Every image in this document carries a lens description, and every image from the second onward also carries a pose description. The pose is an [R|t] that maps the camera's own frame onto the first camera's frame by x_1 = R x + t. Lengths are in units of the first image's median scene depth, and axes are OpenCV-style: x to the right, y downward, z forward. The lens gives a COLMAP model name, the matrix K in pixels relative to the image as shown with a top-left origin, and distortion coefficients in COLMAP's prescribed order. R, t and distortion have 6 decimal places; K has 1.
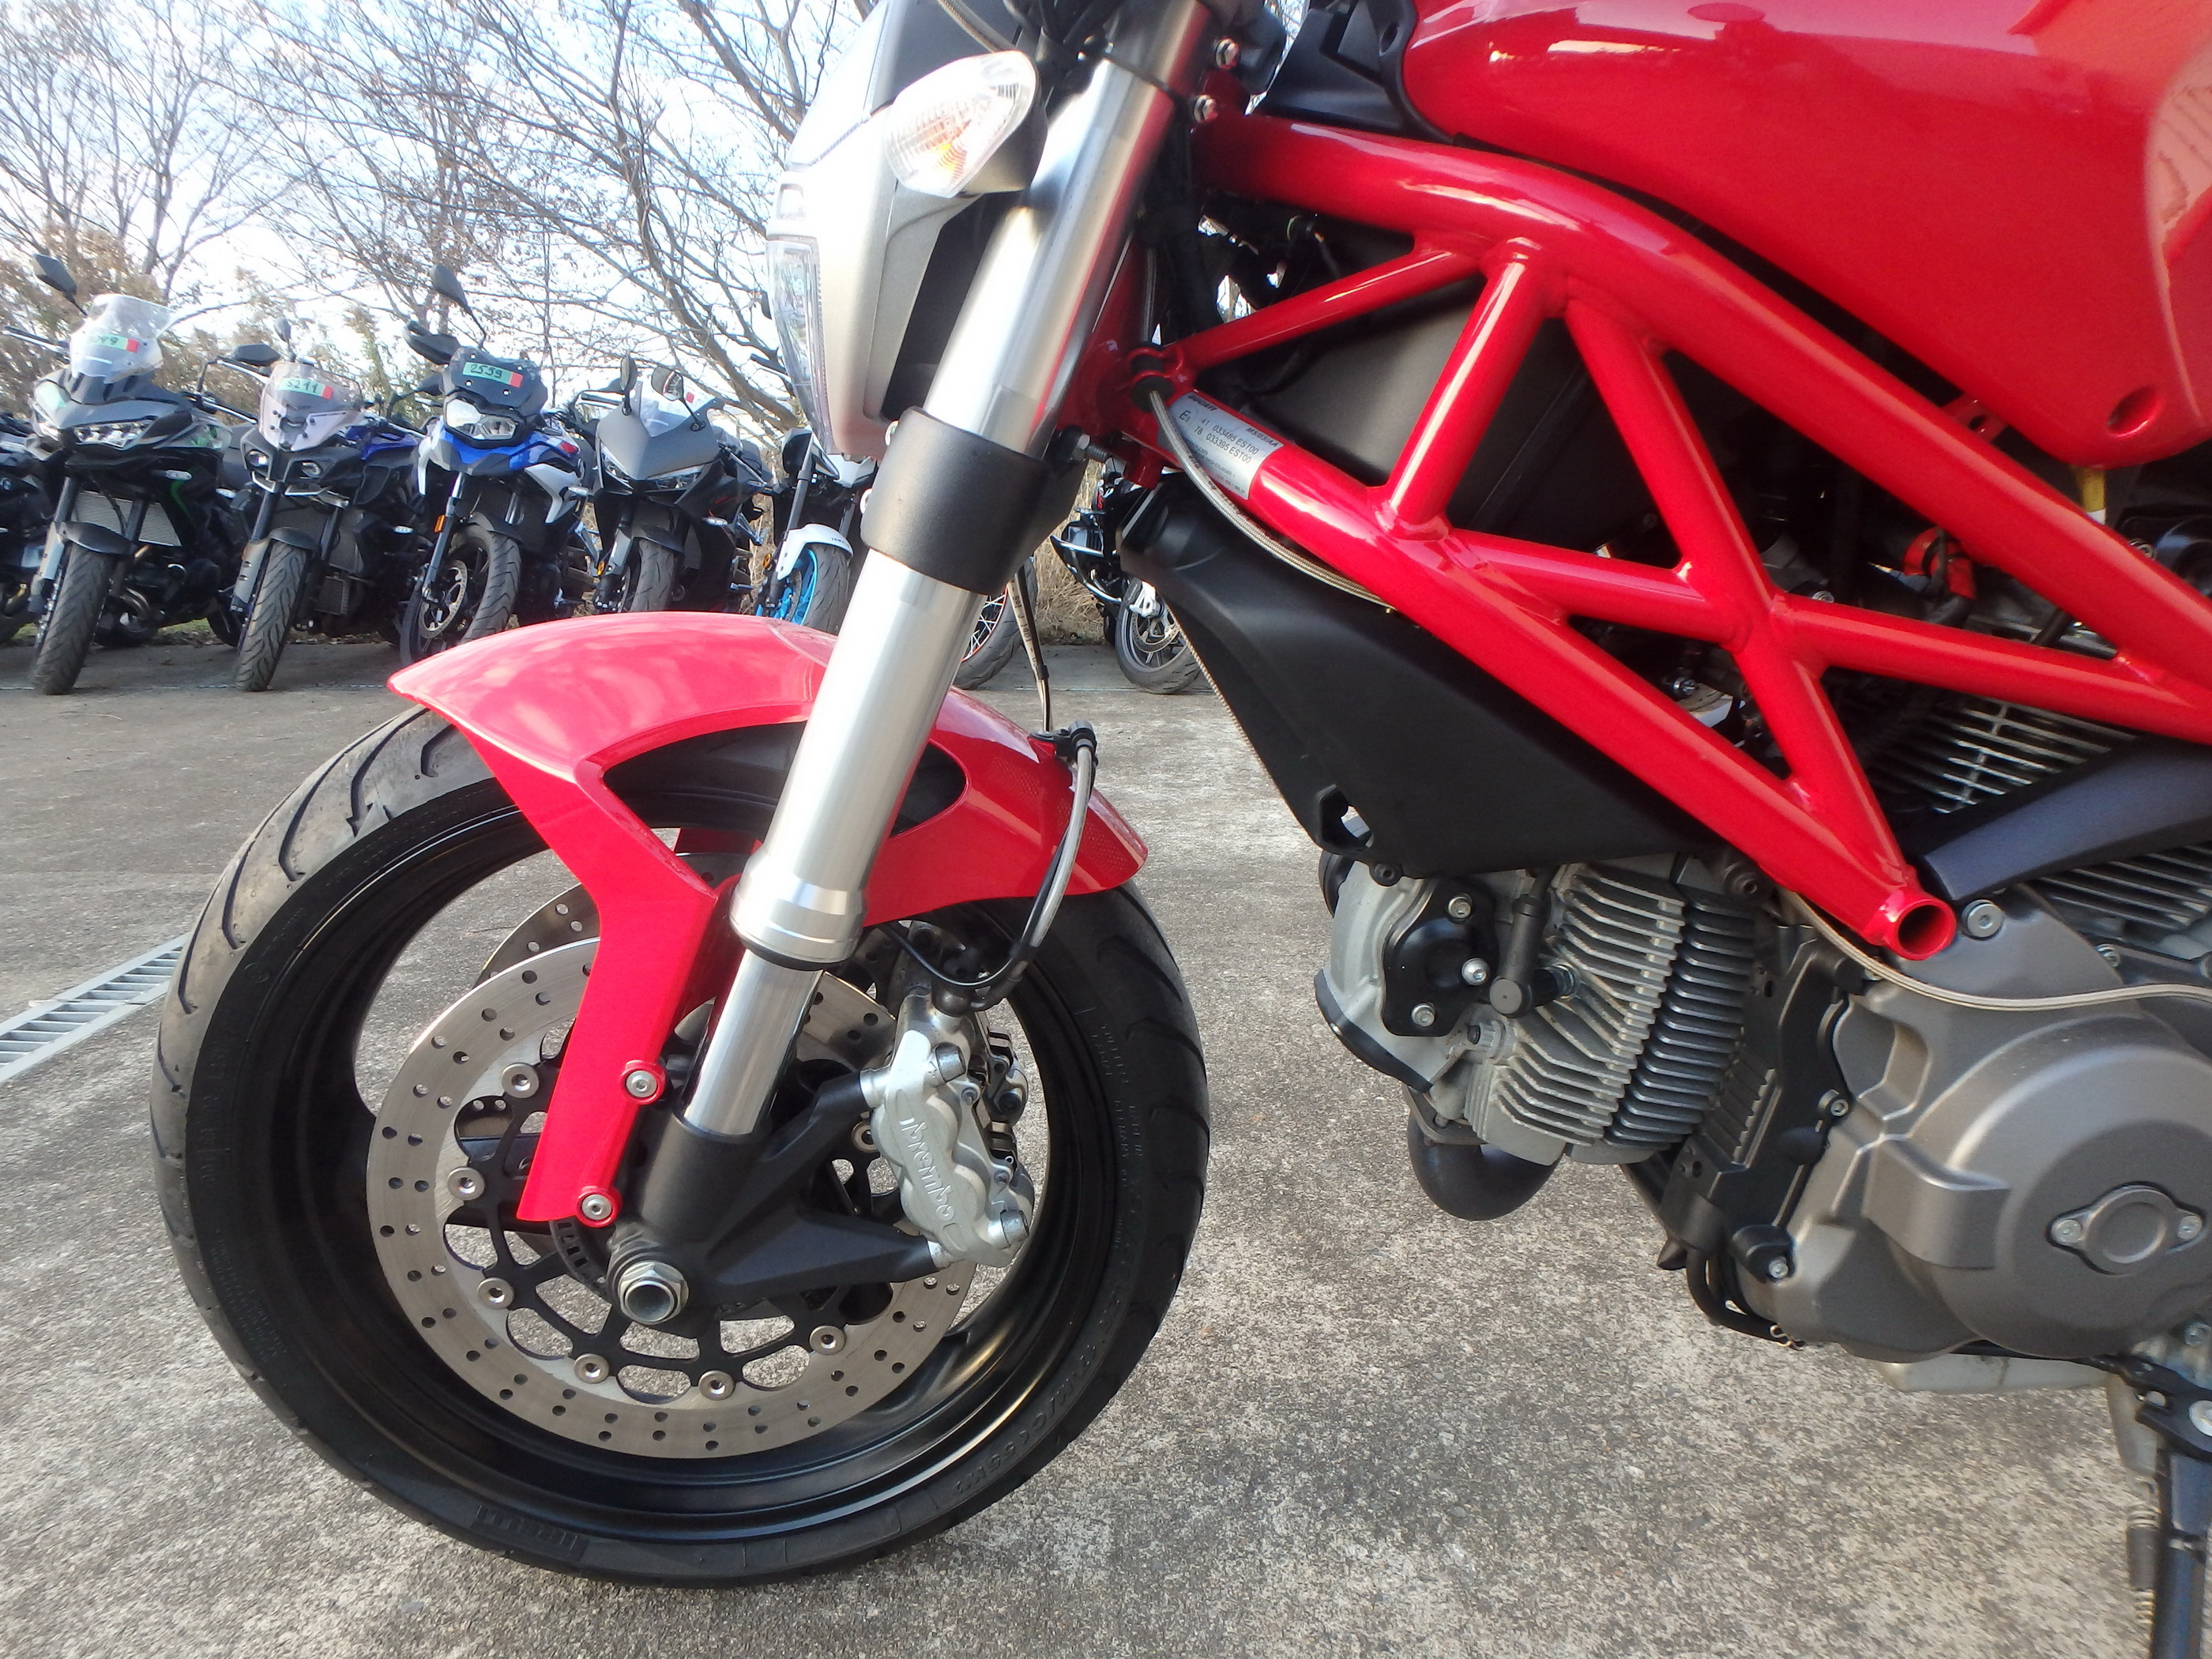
lens RADIAL K [[1376.0, 0, 1109.5], [0, 1376.0, 833.0], [0, 0, 1]] dist [-0.038541, 0.010666]
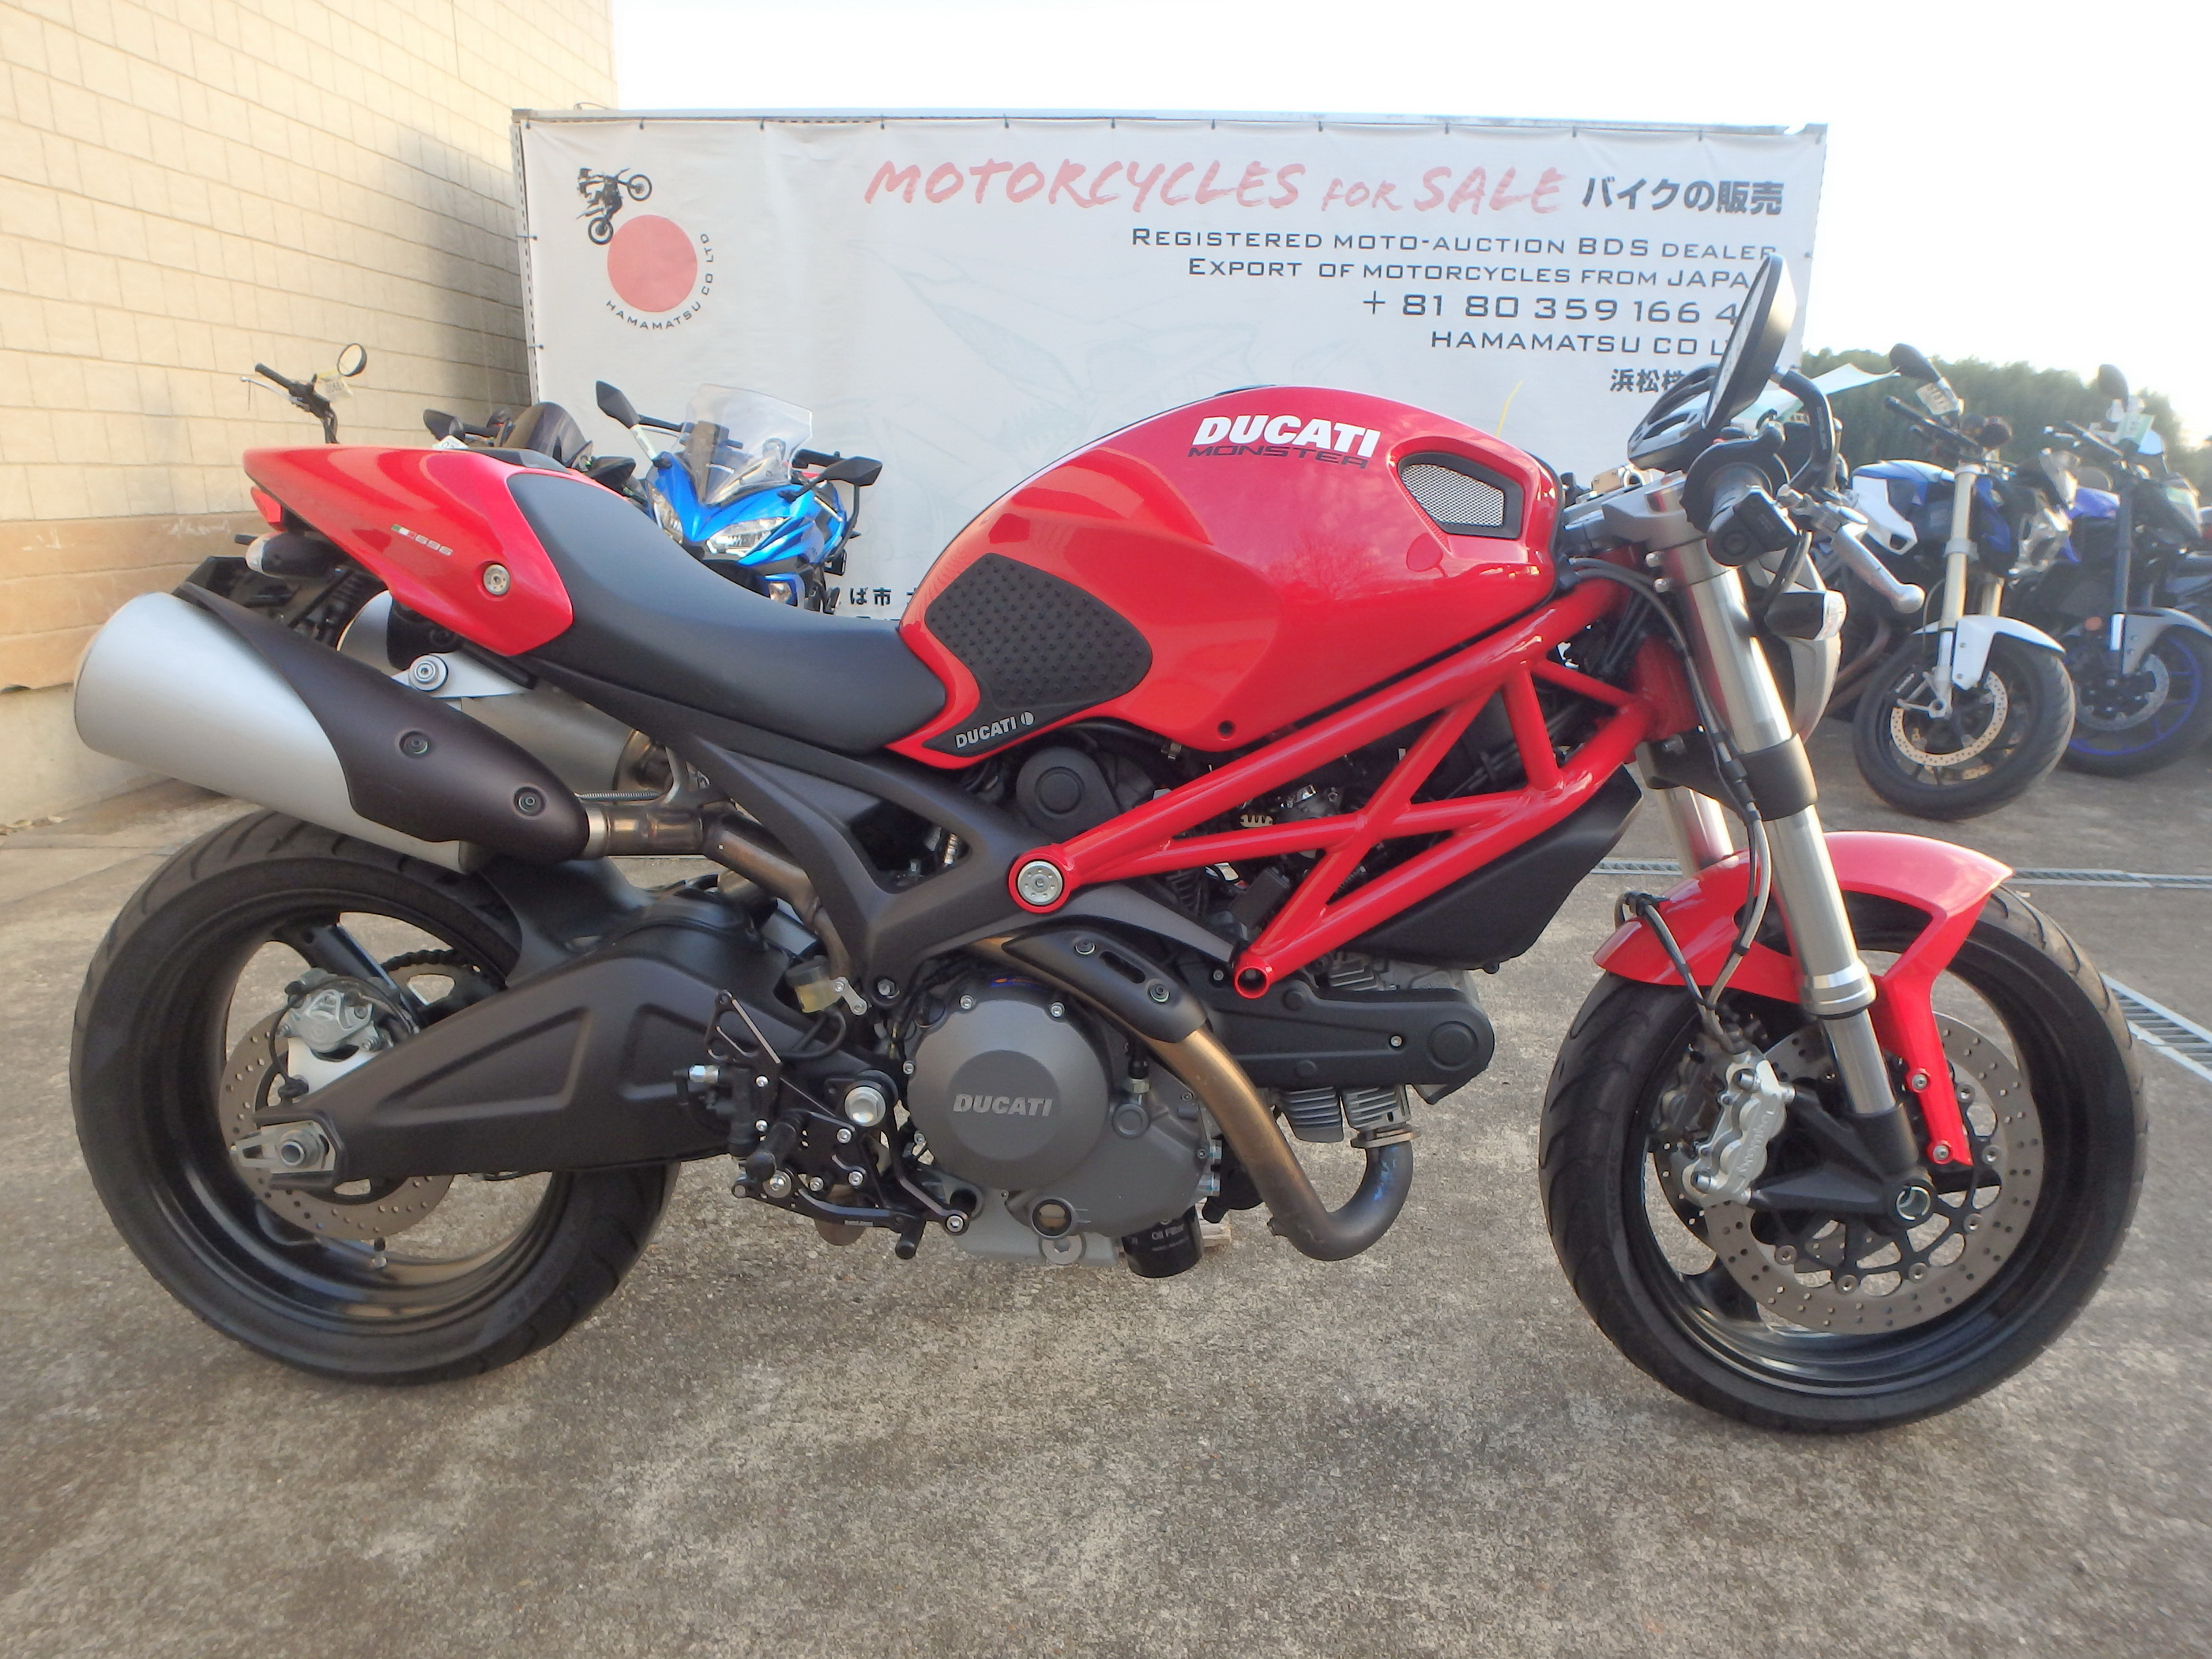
lens RADIAL K [[1376.0, 0, 1130.6], [0, 1376.0, 813.5], [0, 0, 1]] dist [-0.038541, 0.010666]
pose [[-0.997020, -0.041955, 0.064735, 0.503909], [-0.008480, 0.893689, 0.448607, -0.921149], [-0.076674, 0.446721, -0.891382, 2.482029]]
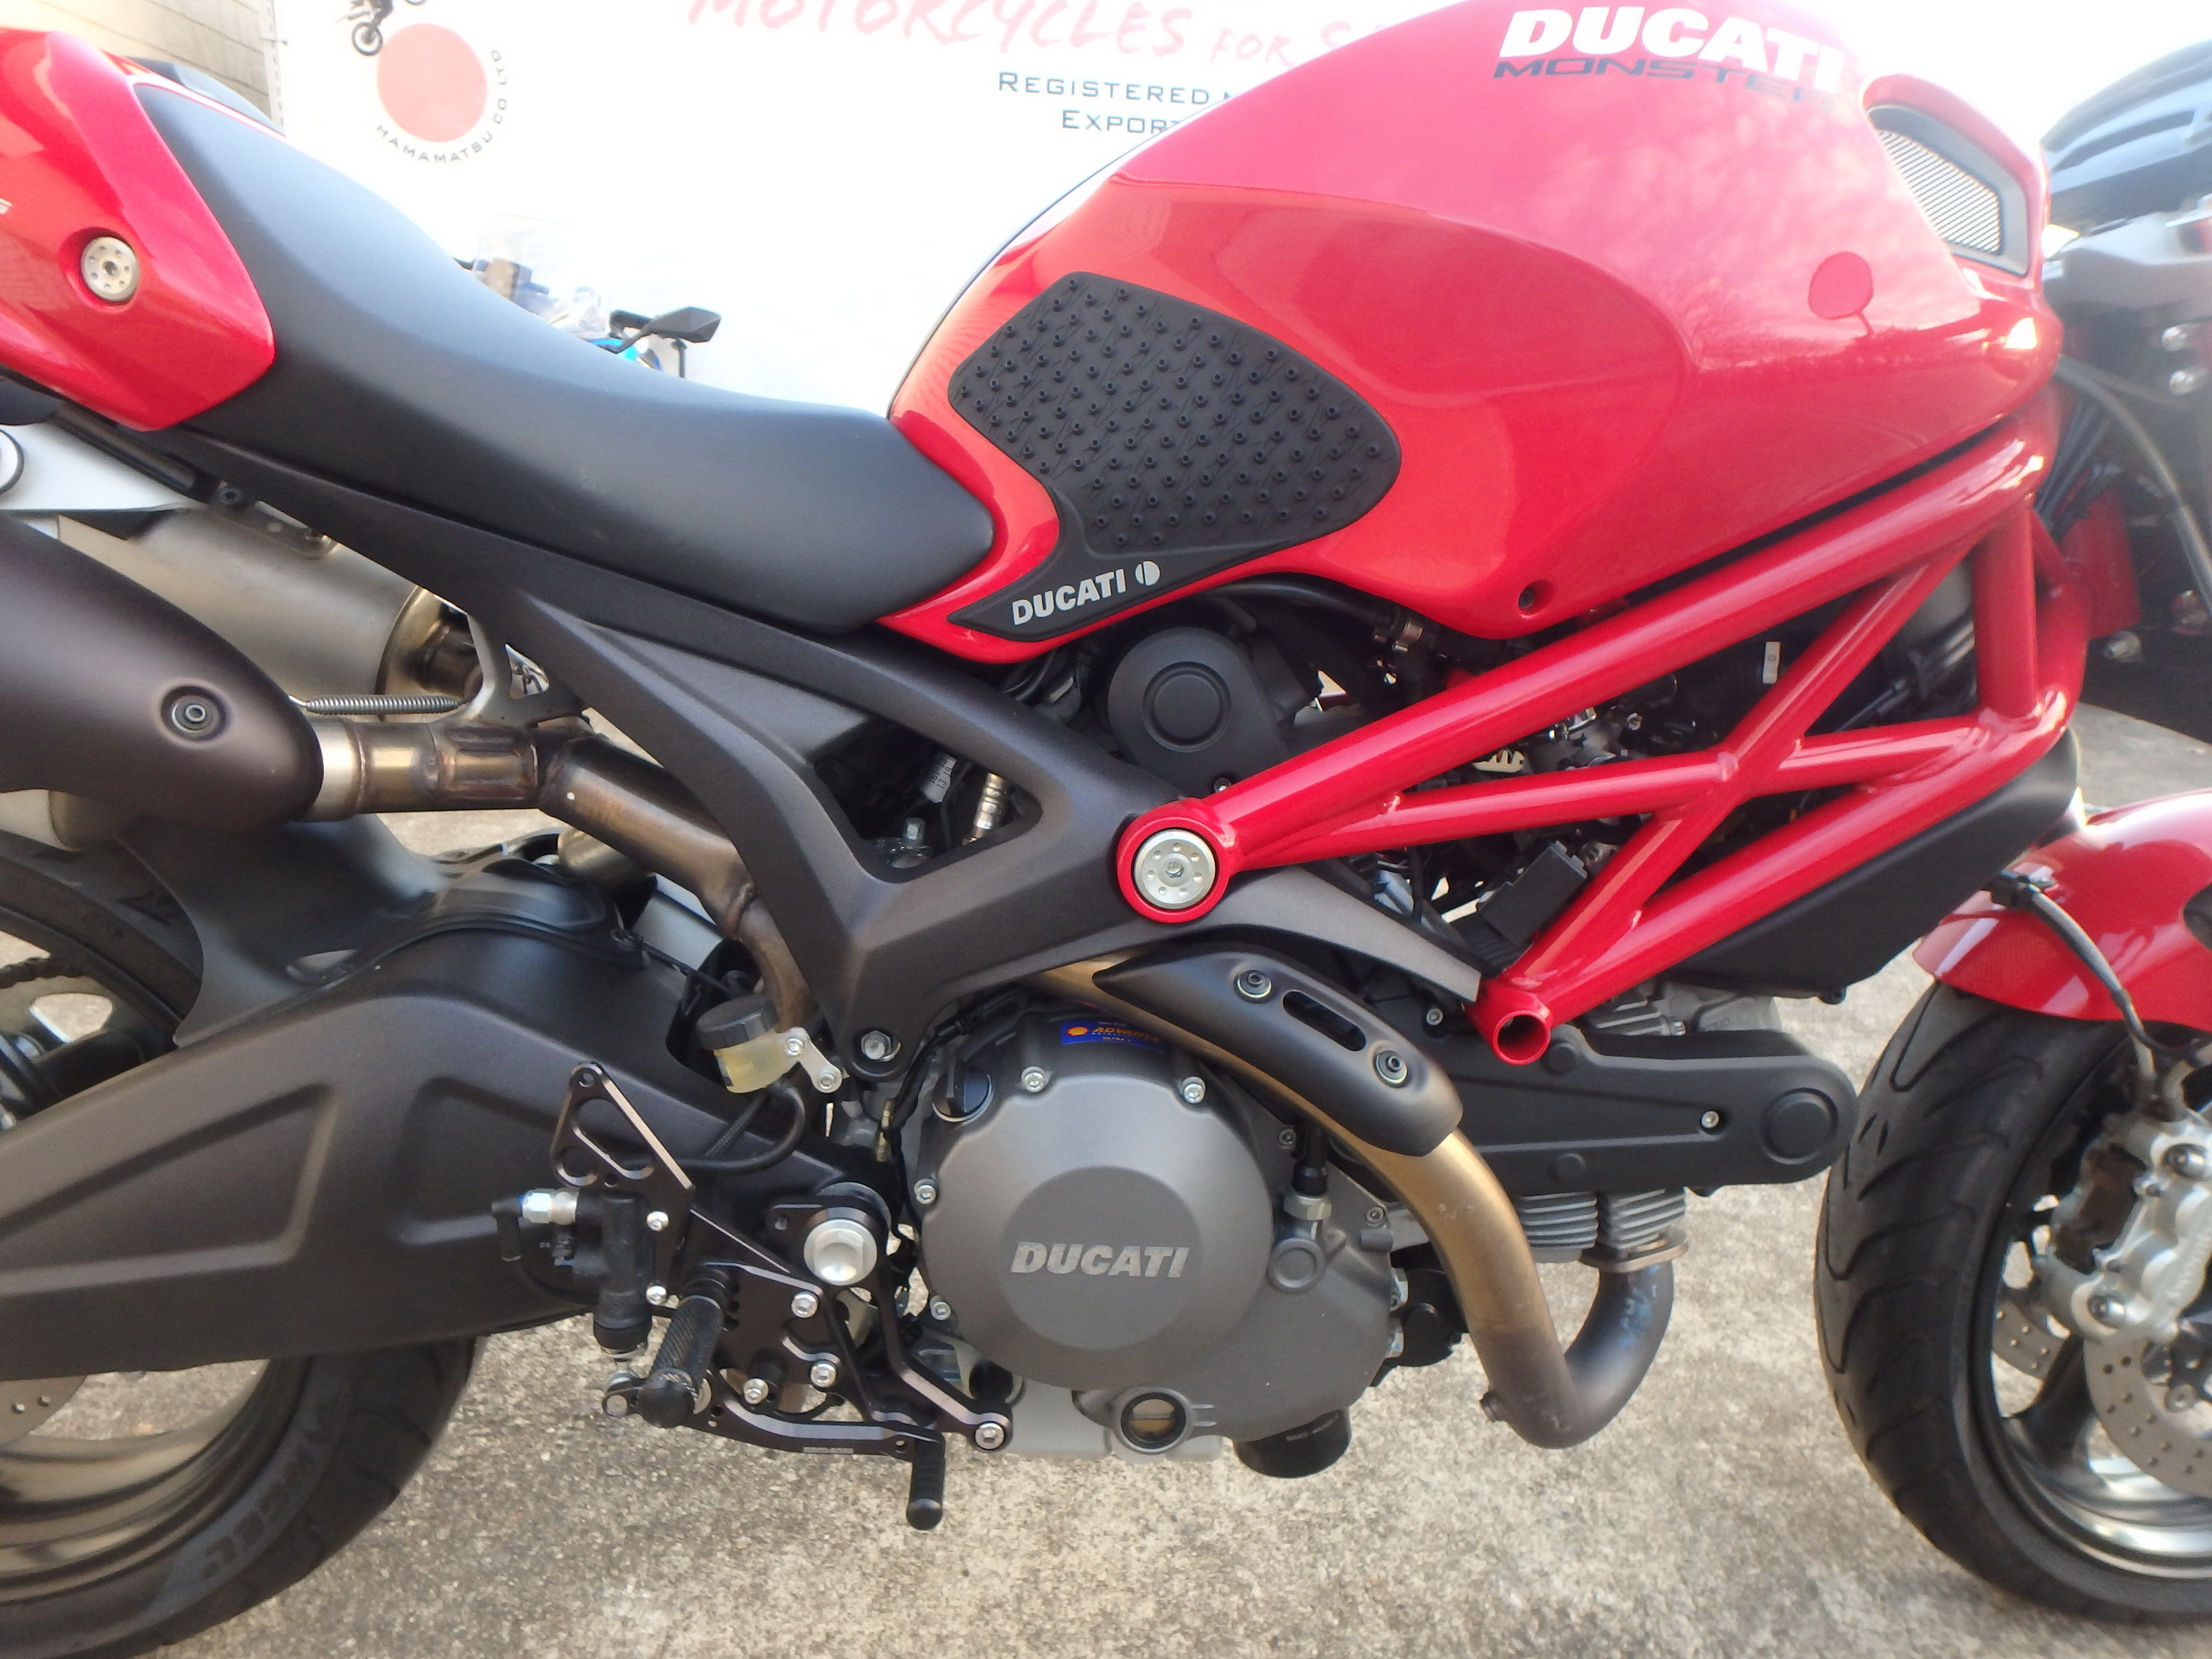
lens RADIAL K [[1376.0, 0, 1090.5], [0, 1376.0, 809.2], [0, 0, 1]] dist [-0.038541, 0.010666]
pose [[-0.997637, -0.050662, -0.046414, 0.789465], [-0.067005, 0.866858, 0.494031, -0.618210], [0.015206, 0.495974, -0.868204, 1.888251]]
